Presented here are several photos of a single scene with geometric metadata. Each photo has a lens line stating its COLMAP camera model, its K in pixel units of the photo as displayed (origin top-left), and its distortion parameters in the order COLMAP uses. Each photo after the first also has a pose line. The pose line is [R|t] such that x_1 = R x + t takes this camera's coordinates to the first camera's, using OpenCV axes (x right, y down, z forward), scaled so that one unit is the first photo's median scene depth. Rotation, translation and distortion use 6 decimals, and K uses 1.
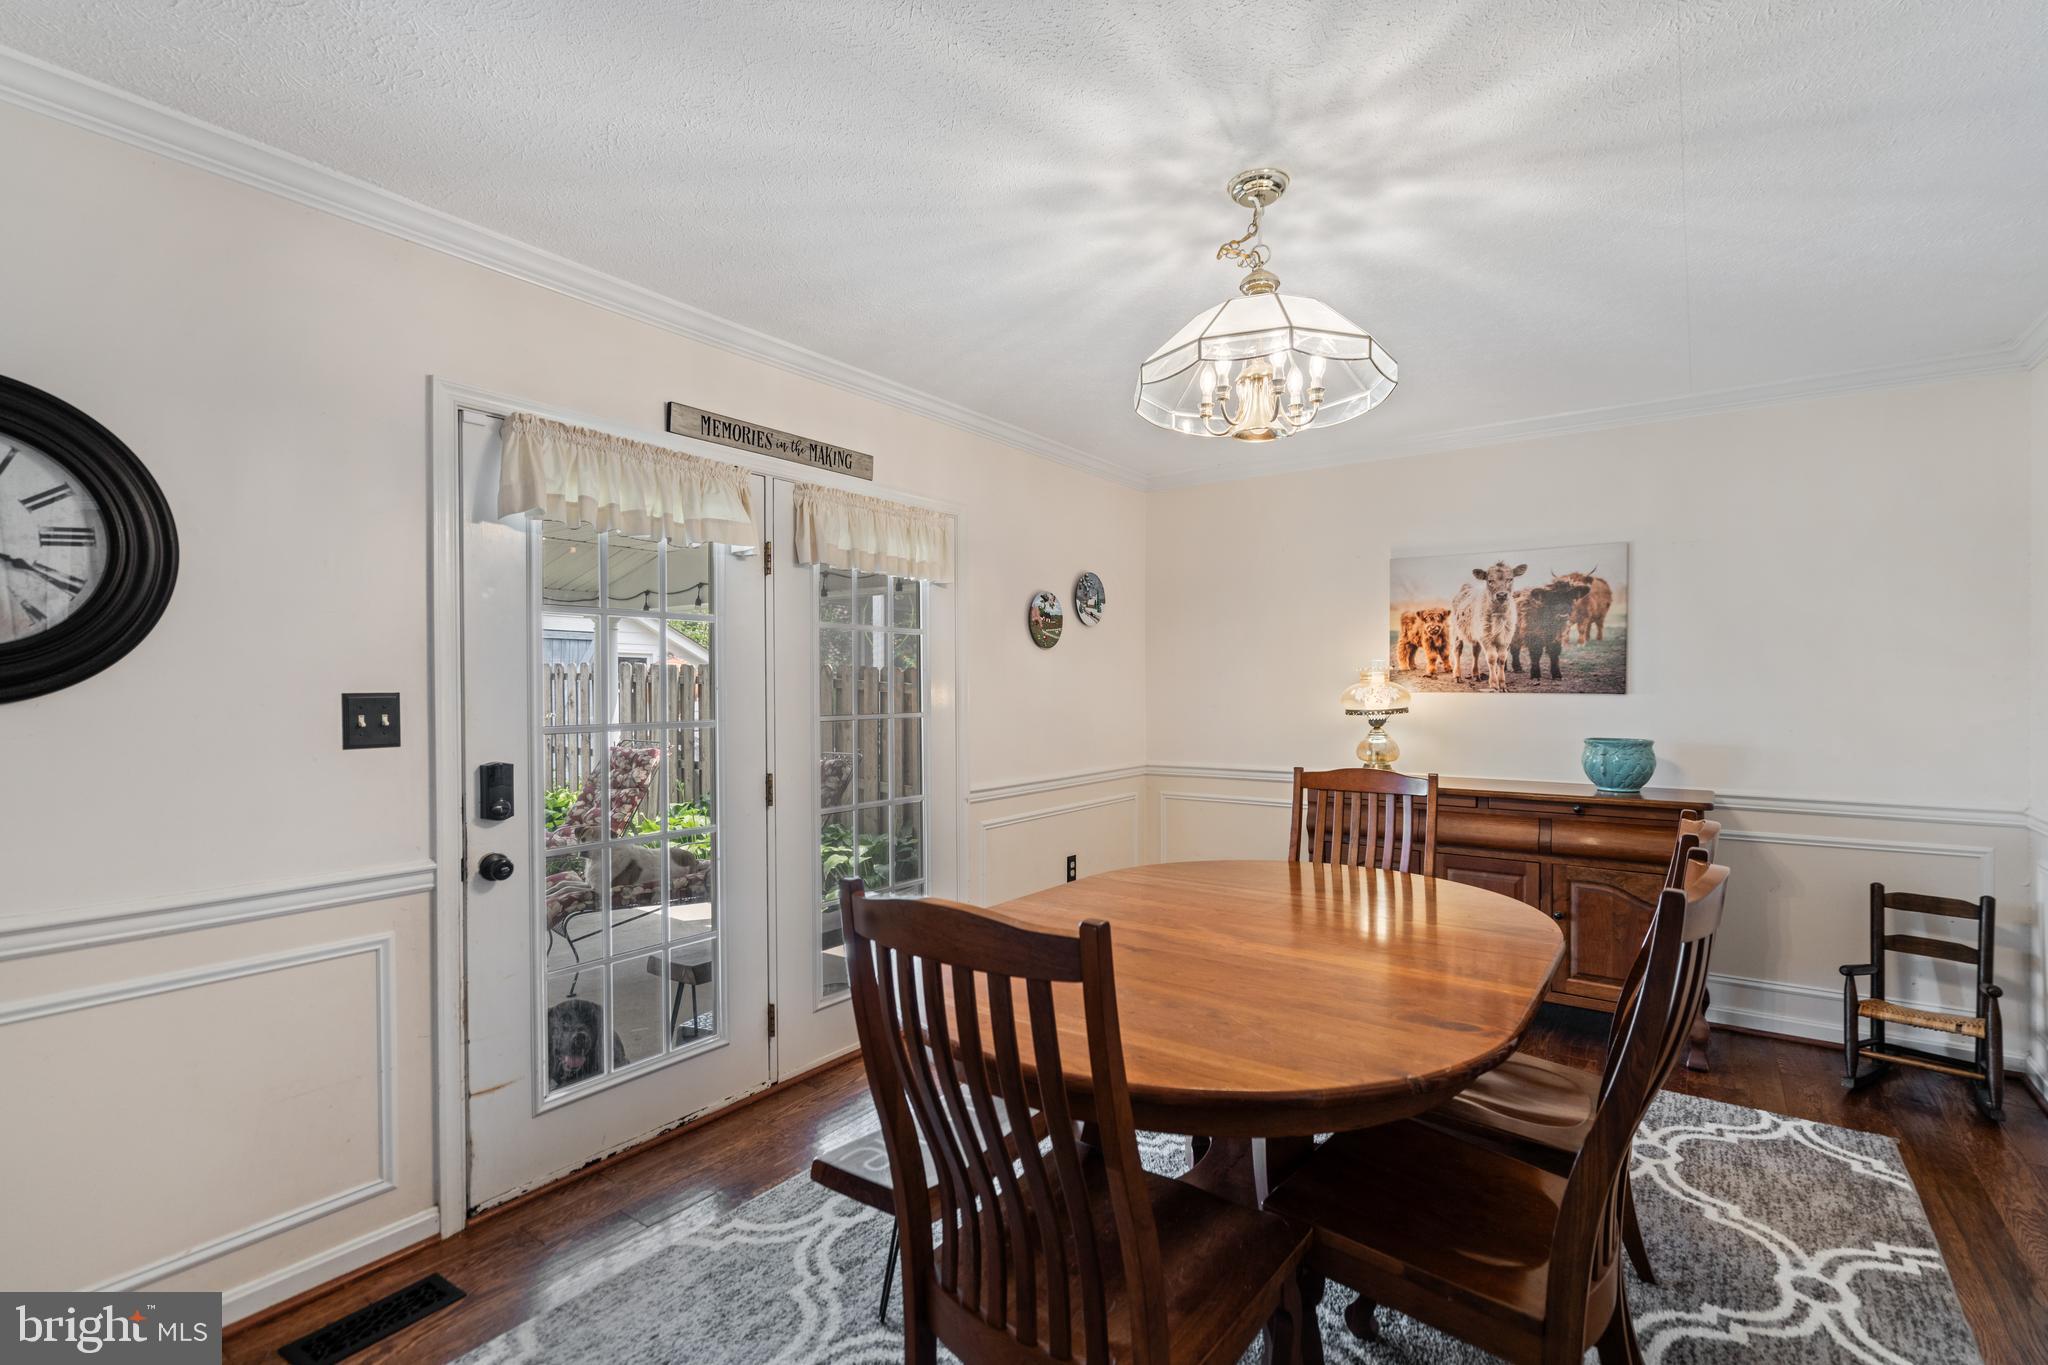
lens RADIAL K [[932.7, 0, 1019.4], [0, 932.7, 689.7], [0, 0, 1]] dist [-0.005018, 0.001567]
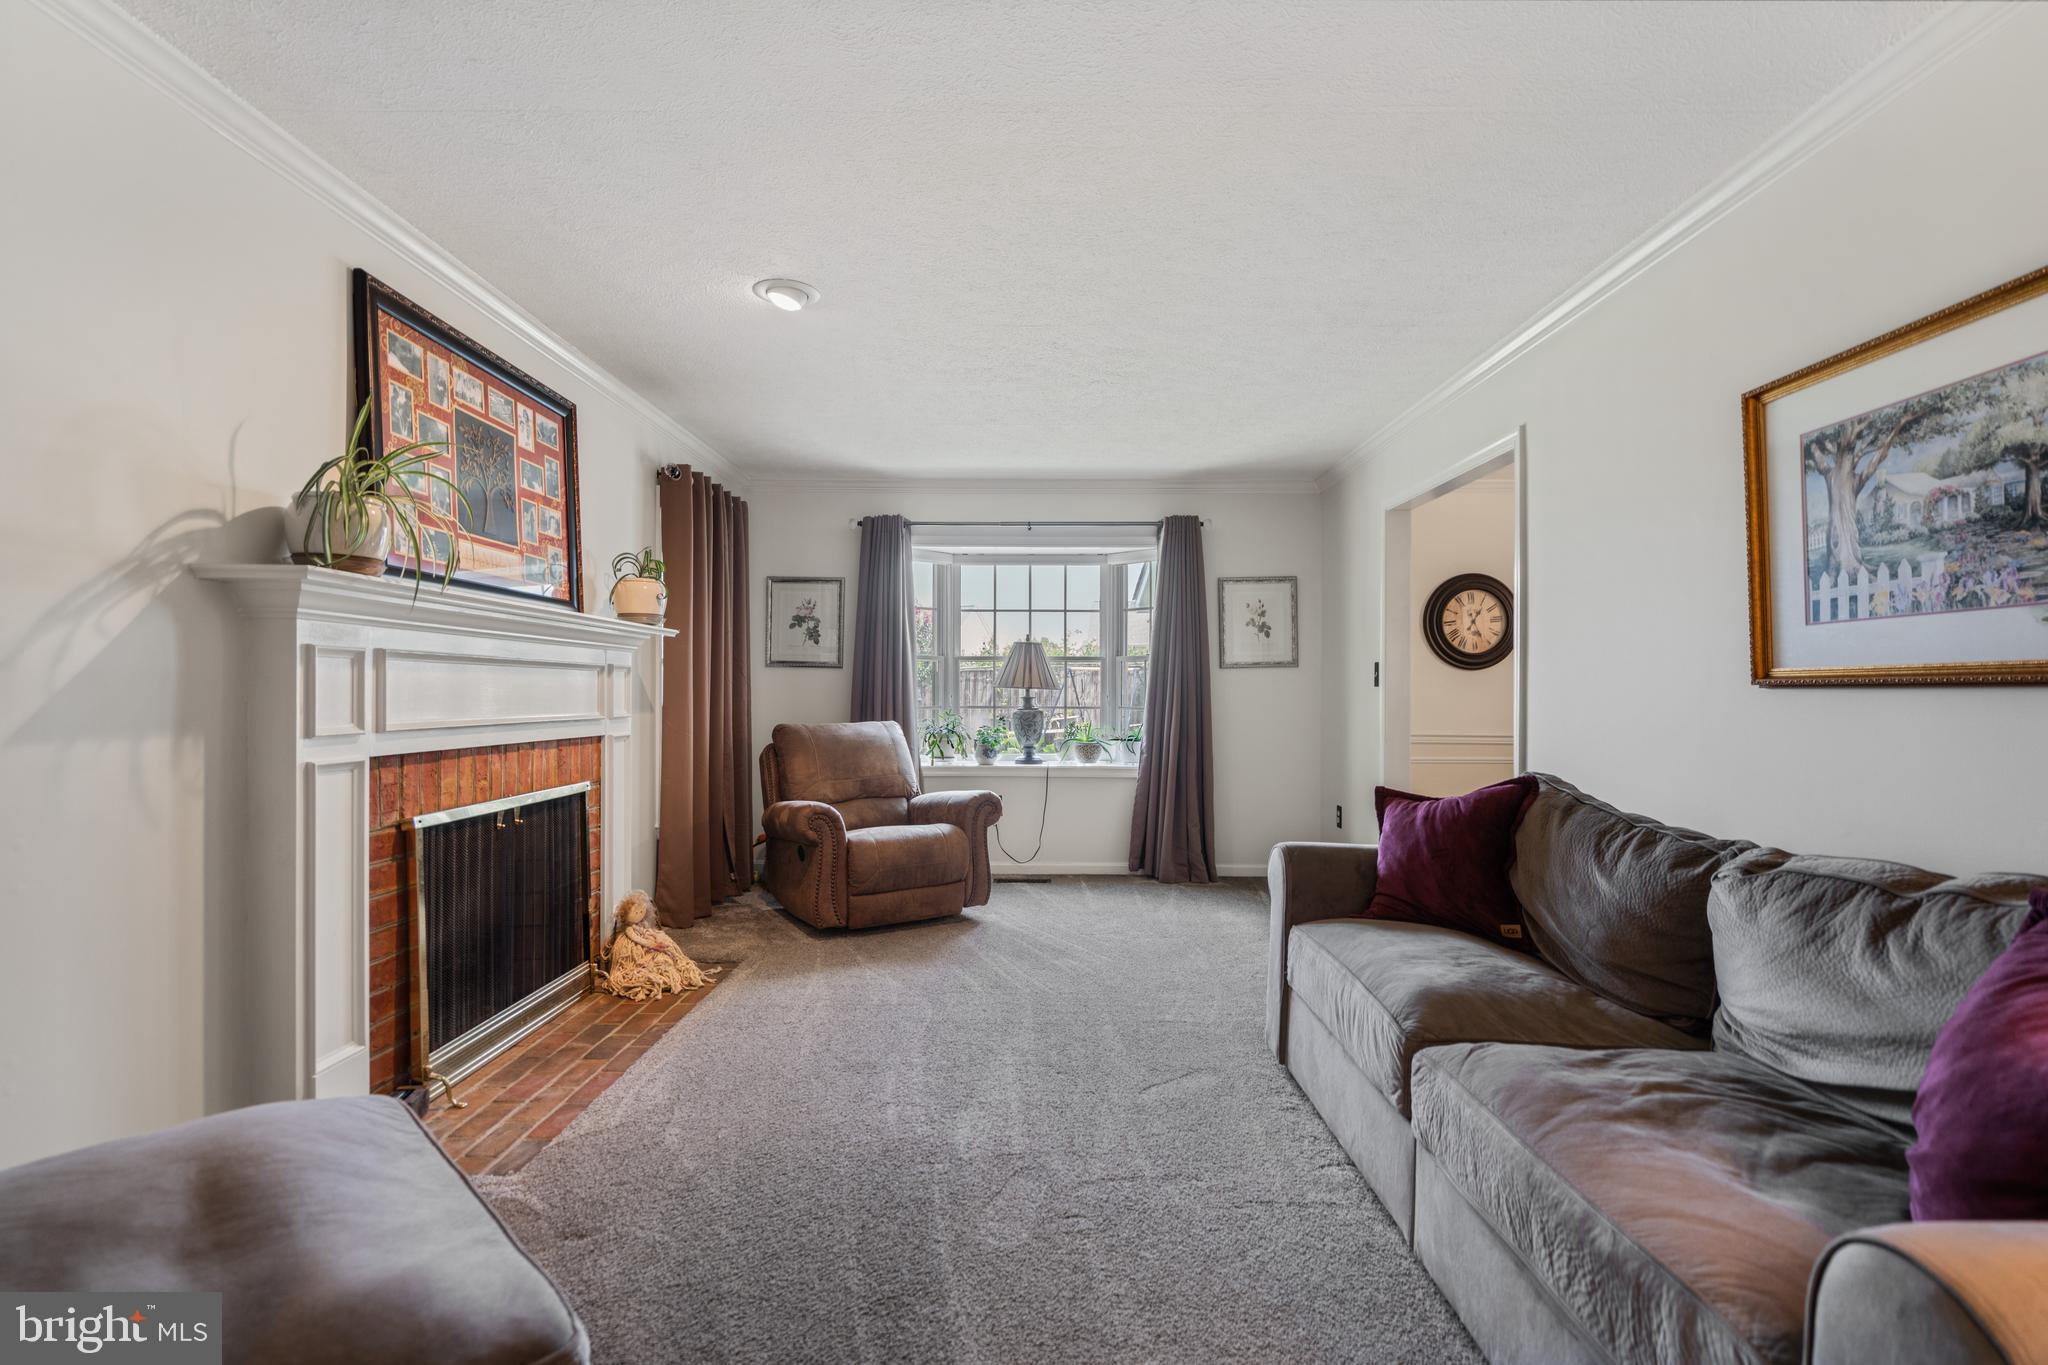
lens RADIAL K [[932.7, 0, 1026.7], [0, 932.7, 688.9], [0, 0, 1]] dist [-0.005018, 0.001567]
pose [[0.582000, 0.000442, -0.813189, 0.340031], [-0.006912, 0.999966, -0.004403, 0.053210], [0.813160, 0.008183, 0.581983, -1.105189]]
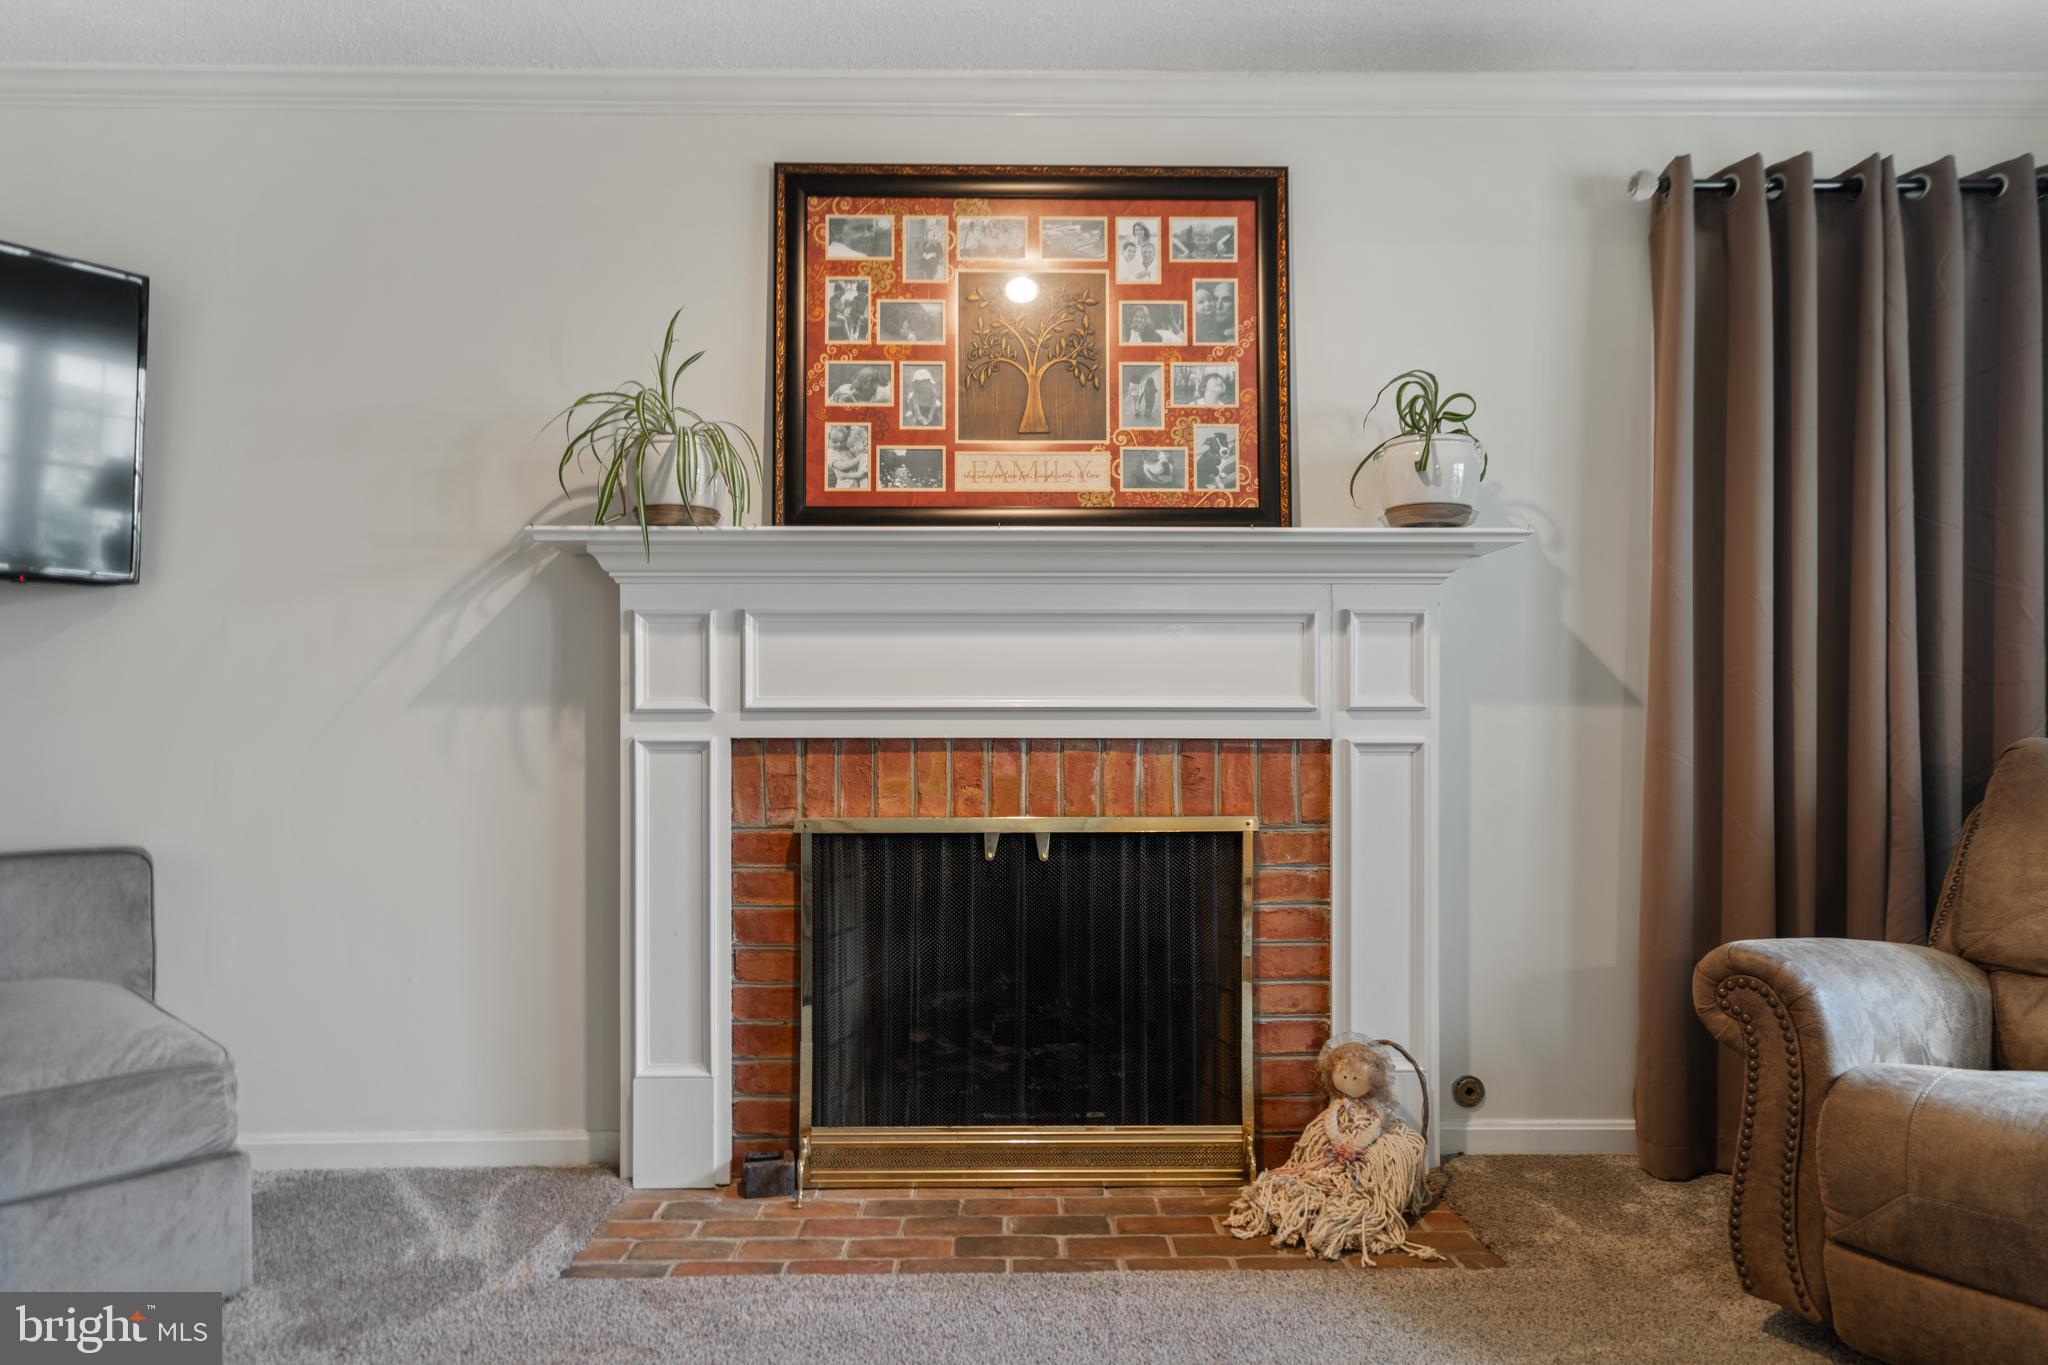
lens RADIAL K [[1278.0, 0, 1025.9], [0, 1278.0, 726.0], [0, 0, 1]] dist [0.008822, 0.002230]
pose [[-0.795162, 0.002479, -0.606391, -0.150149], [0.002229, 0.999997, 0.001165, 0.094229], [0.606392, -0.000425, -0.795165, -0.371294]]
